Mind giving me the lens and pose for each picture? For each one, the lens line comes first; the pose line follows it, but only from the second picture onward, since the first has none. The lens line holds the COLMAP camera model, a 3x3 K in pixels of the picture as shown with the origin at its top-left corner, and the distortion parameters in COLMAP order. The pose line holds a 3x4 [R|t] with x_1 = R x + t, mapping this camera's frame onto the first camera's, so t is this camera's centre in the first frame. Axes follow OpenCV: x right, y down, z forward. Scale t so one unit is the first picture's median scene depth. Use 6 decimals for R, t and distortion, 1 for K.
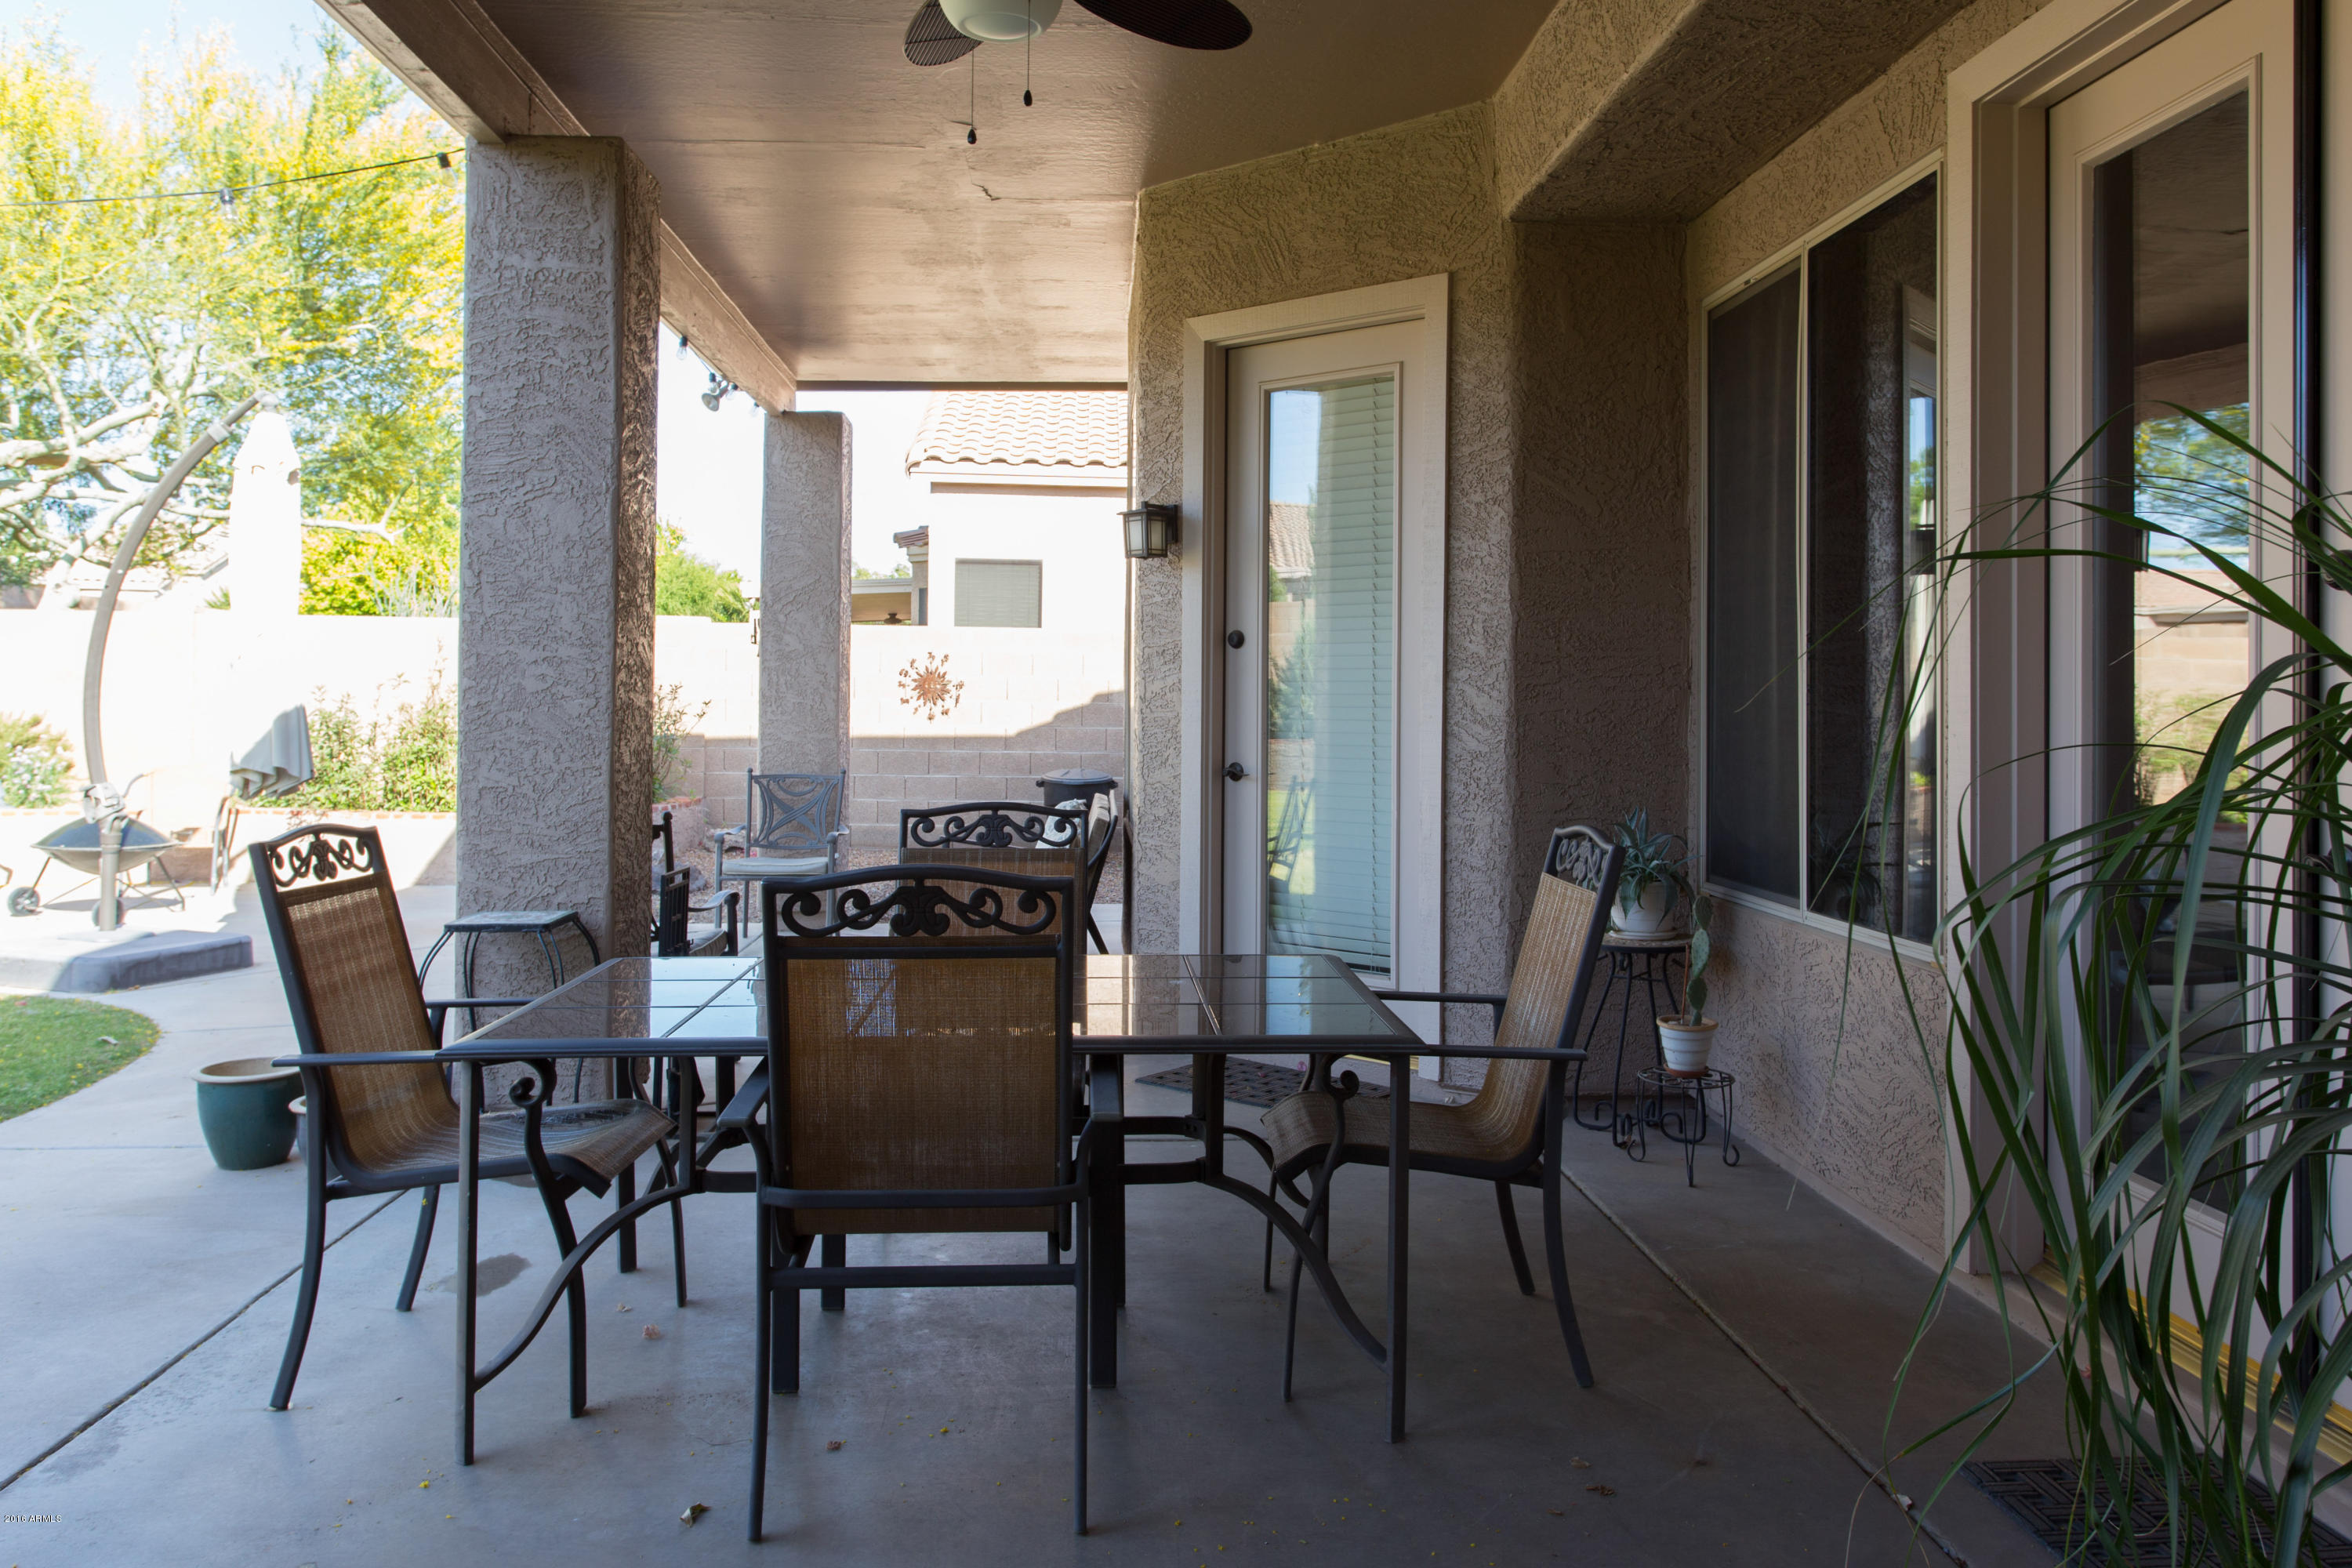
lens RADIAL K [[1681.9, 0, 1181.2], [0, 1681.9, 686.9], [0, 0, 1]] dist [-0.002157, 0.003921]
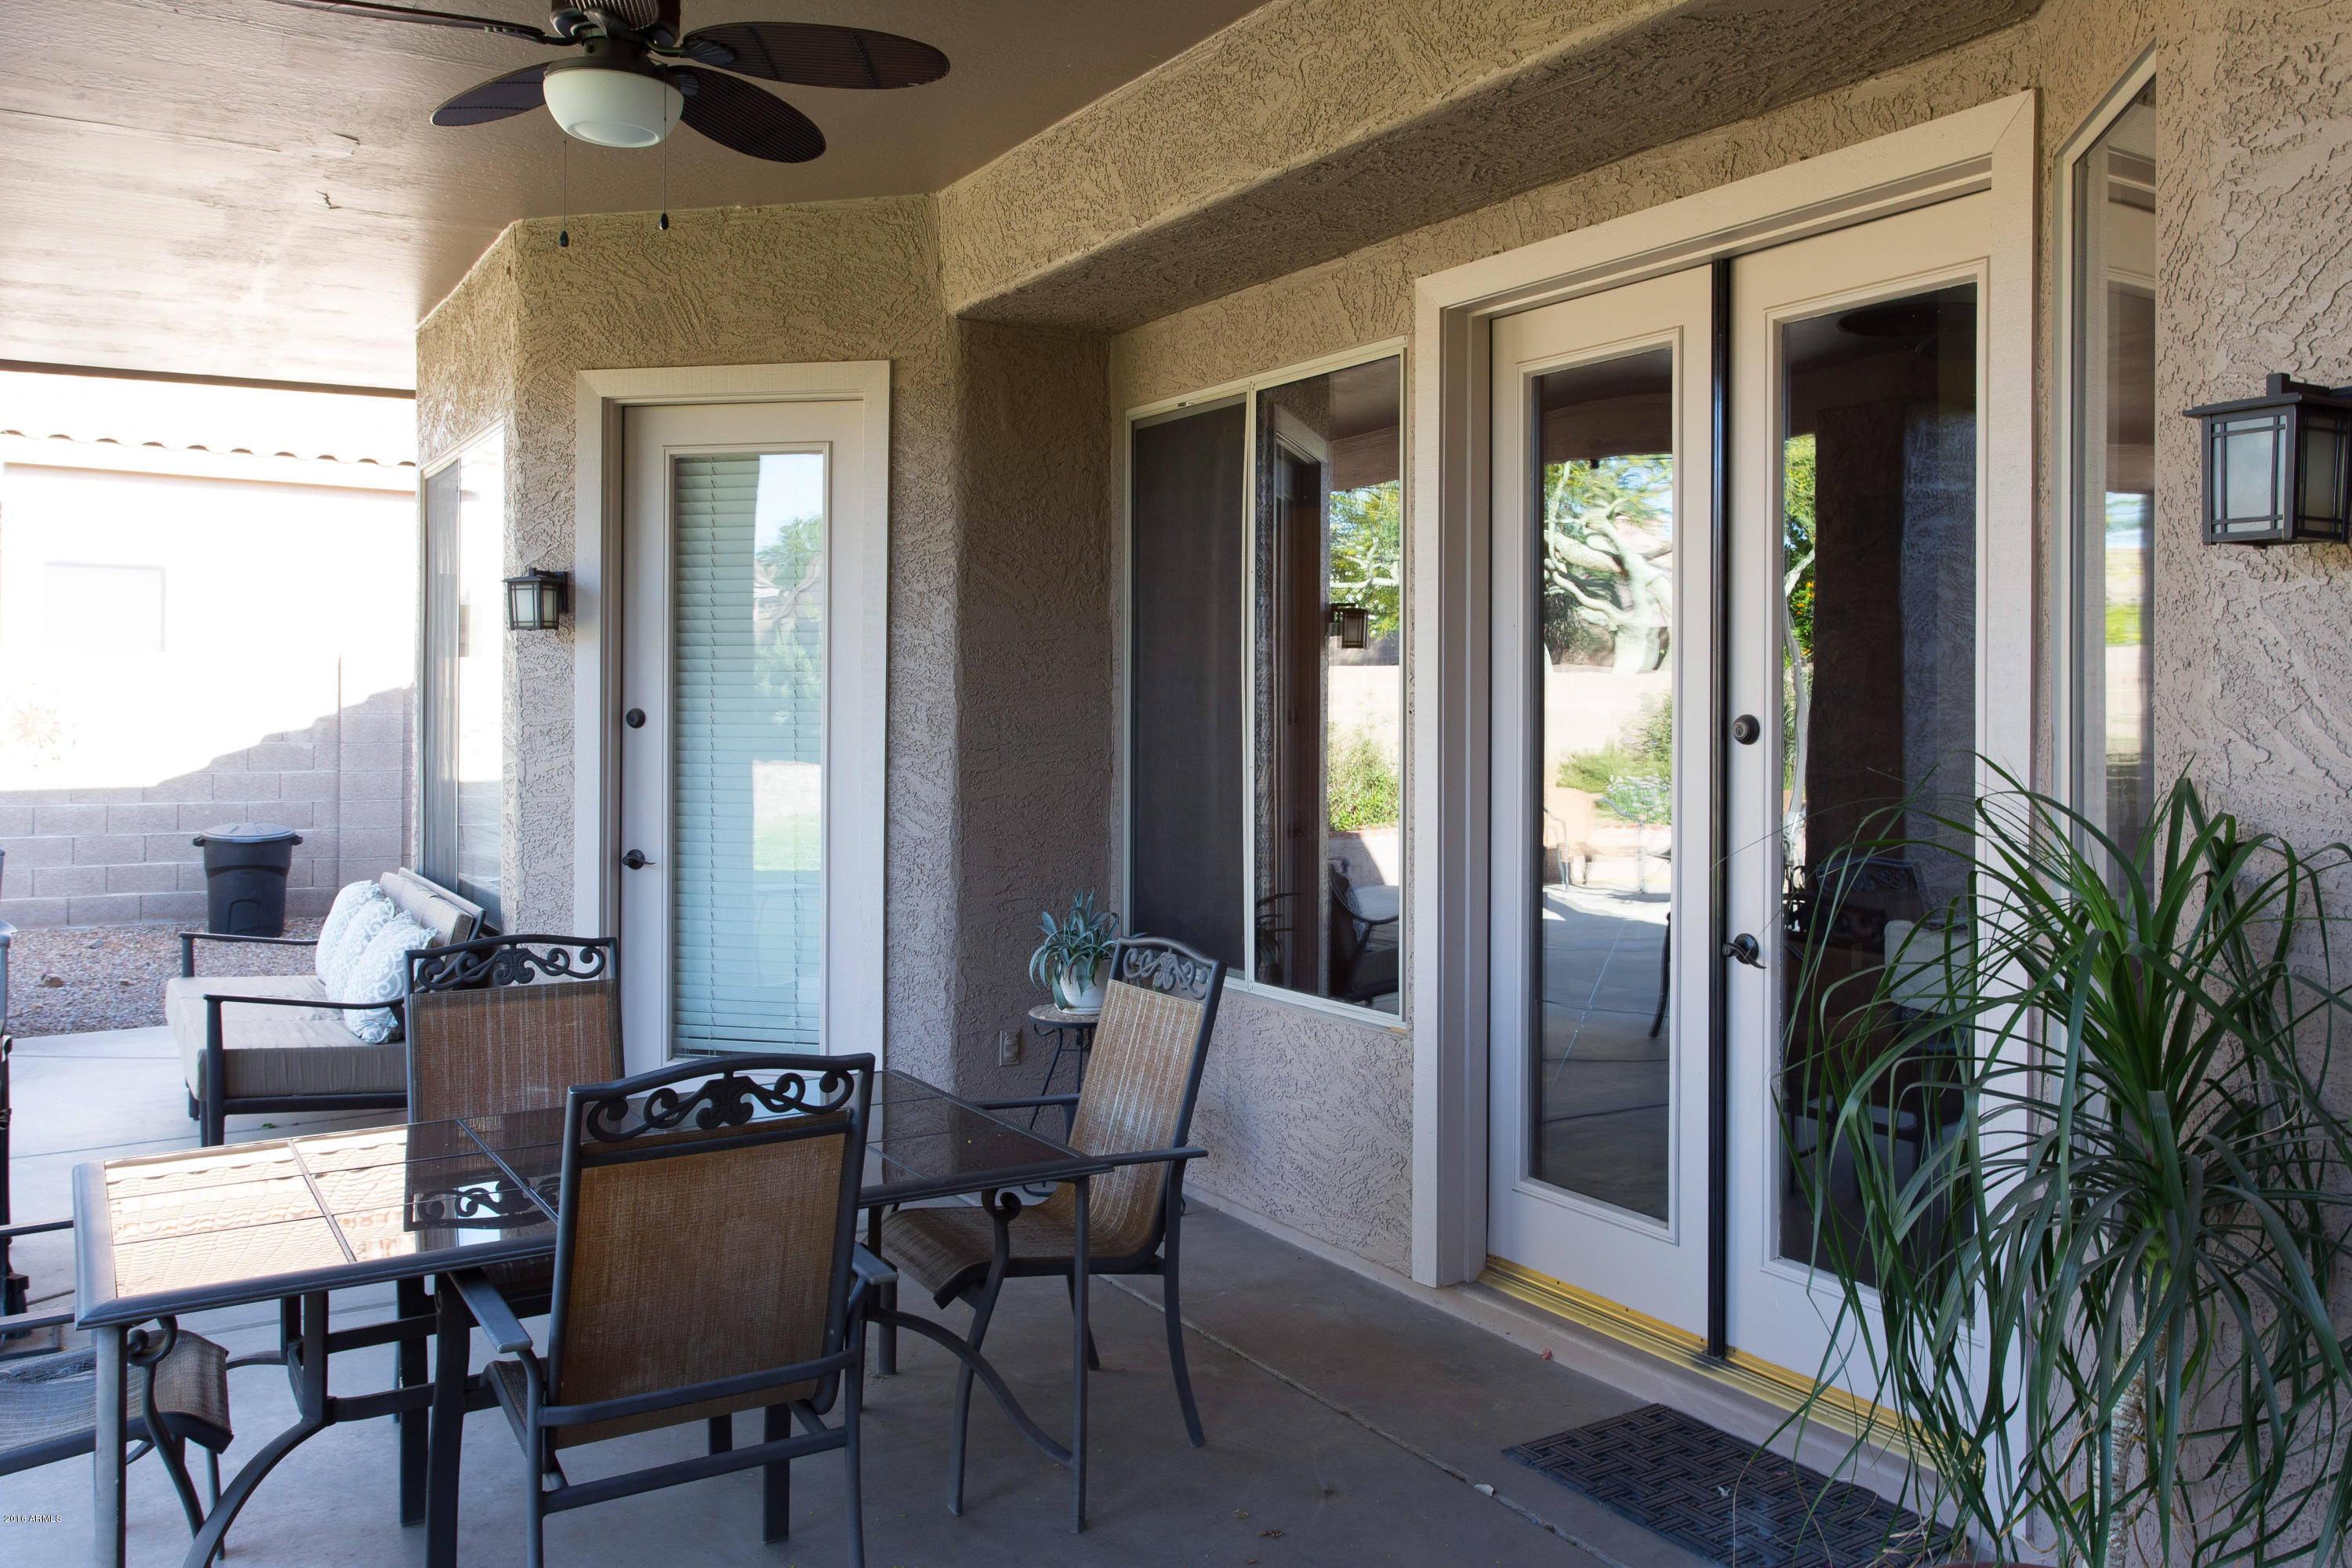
lens RADIAL K [[1808.3, 0, 1158.5], [0, 1808.3, 708.7], [0, 0, 1]] dist [0.009409, 0.011071]
pose [[0.886223, -0.006377, 0.463215, -0.203366], [-0.000187, 0.999900, 0.014123, -0.055320], [-0.463259, -0.012603, 0.886133, -0.031448]]
